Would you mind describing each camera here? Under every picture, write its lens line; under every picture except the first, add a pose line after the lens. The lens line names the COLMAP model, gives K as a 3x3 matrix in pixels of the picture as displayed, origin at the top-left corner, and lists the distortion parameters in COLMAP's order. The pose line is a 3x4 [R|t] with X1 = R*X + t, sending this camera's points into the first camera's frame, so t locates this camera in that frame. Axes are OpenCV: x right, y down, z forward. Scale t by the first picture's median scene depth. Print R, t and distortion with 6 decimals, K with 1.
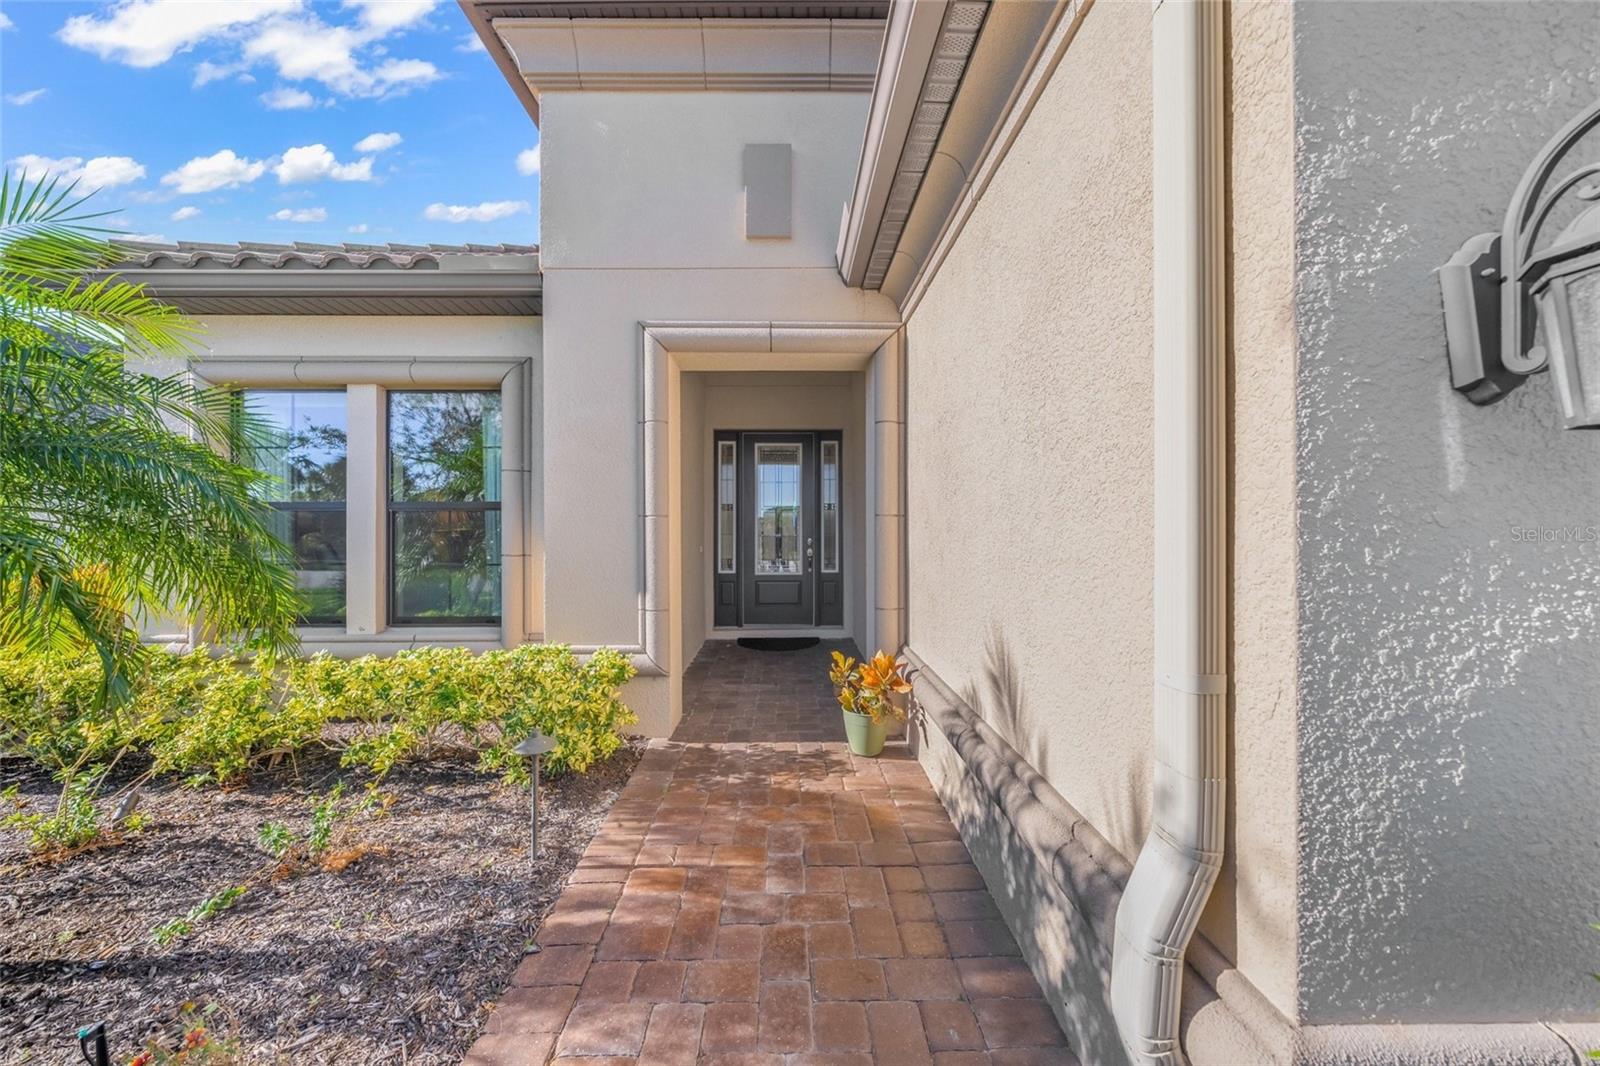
lens RADIAL K [[550.7, 0, 797.8], [0, 550.7, 508.3], [0, 0, 1]] dist [-0.001716, -0.000205]
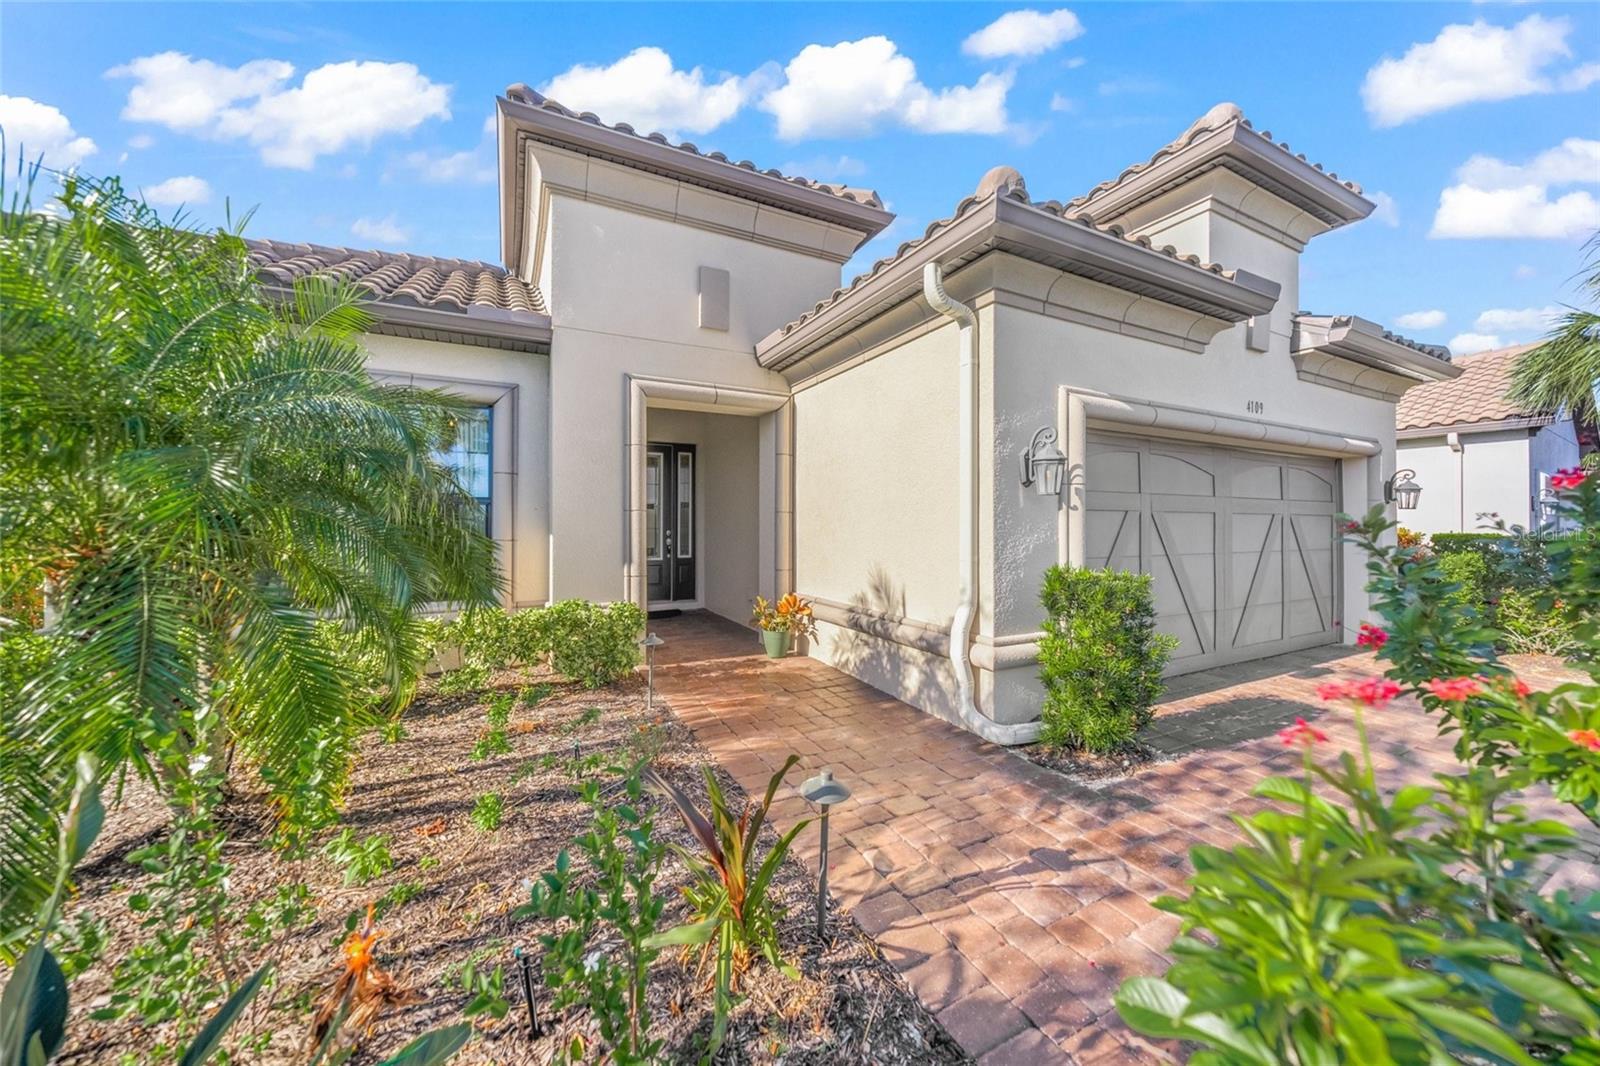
lens RADIAL K [[556.2, 0, 798.4], [0, 556.2, 498.8], [0, 0, 1]] dist [-0.001414, -0.000052]
pose [[0.896063, 0.020438, 0.443455, -0.521326], [-0.013927, 0.999742, -0.017936, 0.003179], [-0.443708, 0.009896, 0.896117, -0.481060]]
